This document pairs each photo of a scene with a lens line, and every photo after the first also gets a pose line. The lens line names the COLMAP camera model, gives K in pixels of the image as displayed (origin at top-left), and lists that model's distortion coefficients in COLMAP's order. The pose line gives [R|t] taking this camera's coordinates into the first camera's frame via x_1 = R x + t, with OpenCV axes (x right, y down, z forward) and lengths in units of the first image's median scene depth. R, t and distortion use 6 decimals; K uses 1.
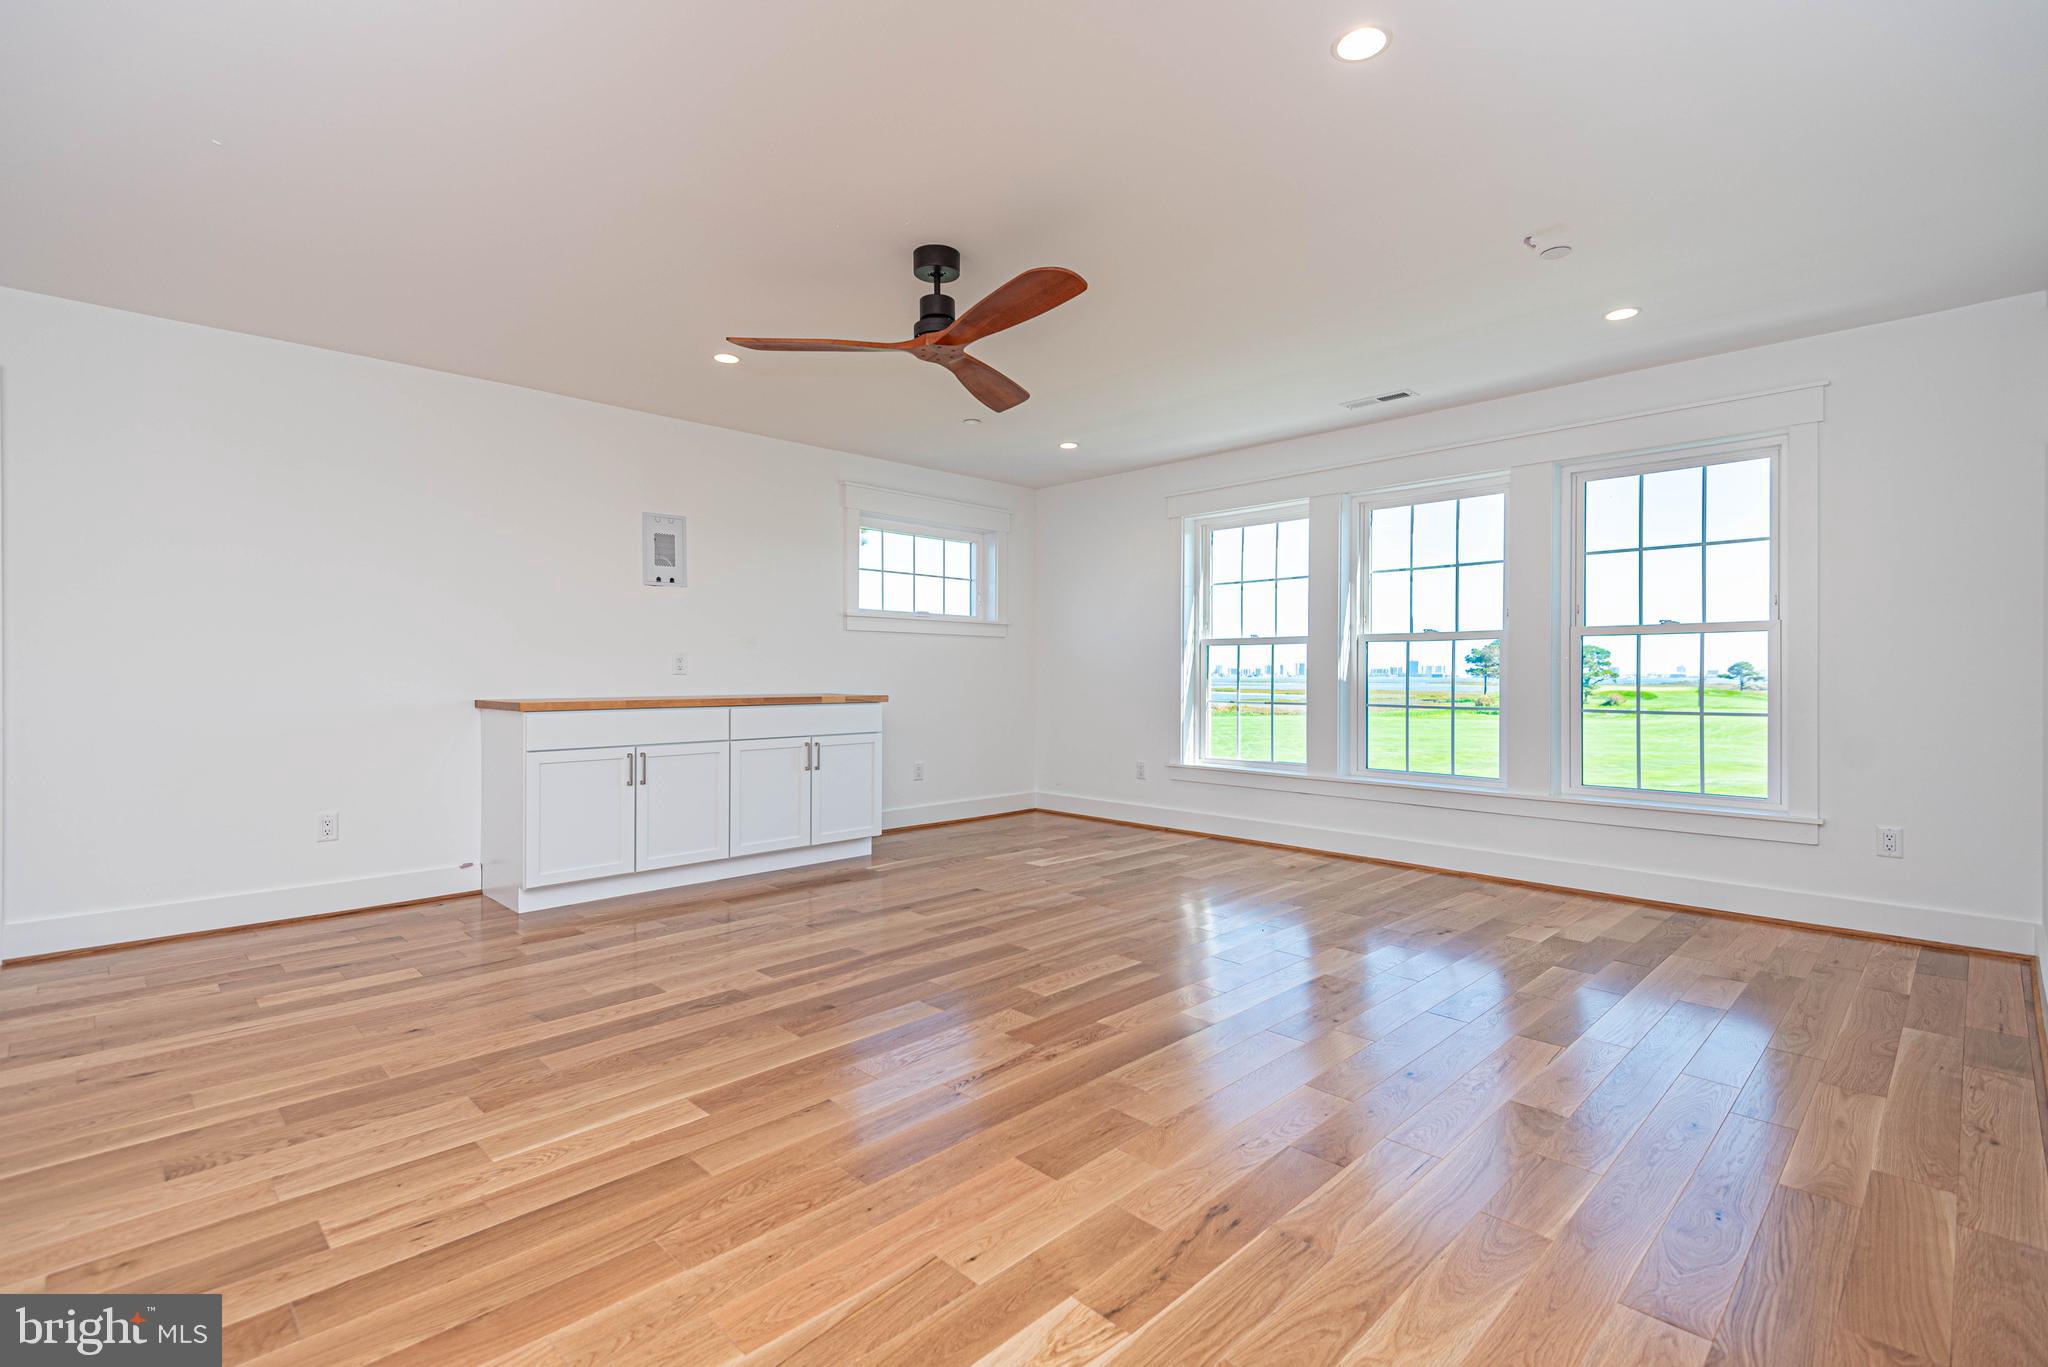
lens RADIAL K [[933.3, 0, 1007.2], [0, 933.3, 682.3], [0, 0, 1]] dist [-0.002185, -0.001791]
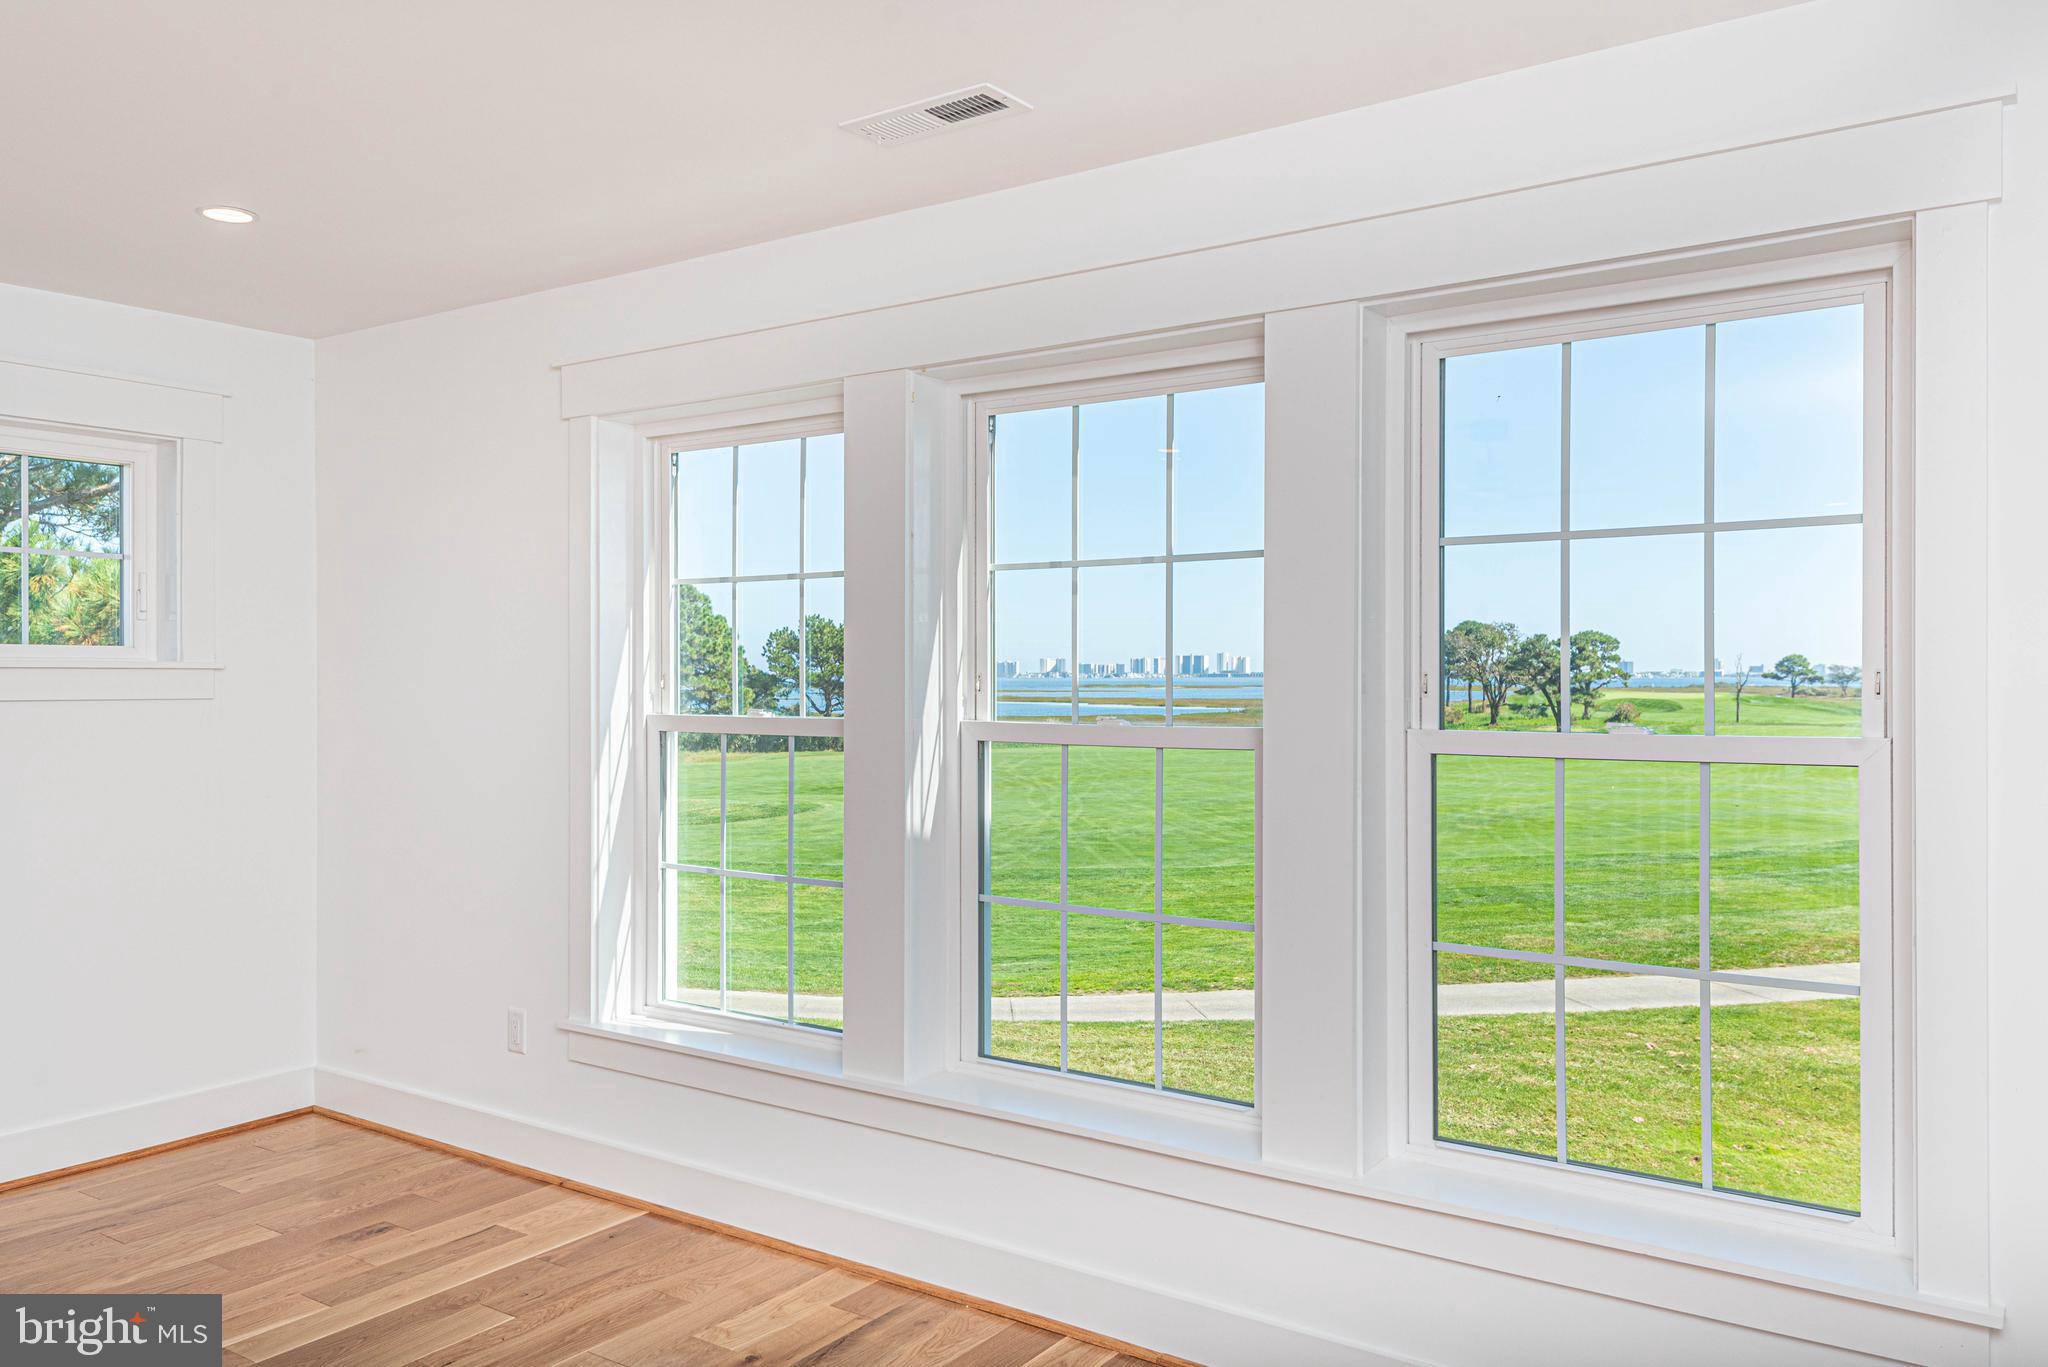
lens RADIAL K [[1549.1, 0, 1023.6], [0, 1549.1, 686.9], [0, 0, 1]] dist [-0.000411, -0.000804]
pose [[0.978718, -0.008169, 0.205045, 0.267003], [0.008789, 0.999959, -0.002109, -0.065316], [-0.205020, 0.003867, 0.978750, 0.342407]]
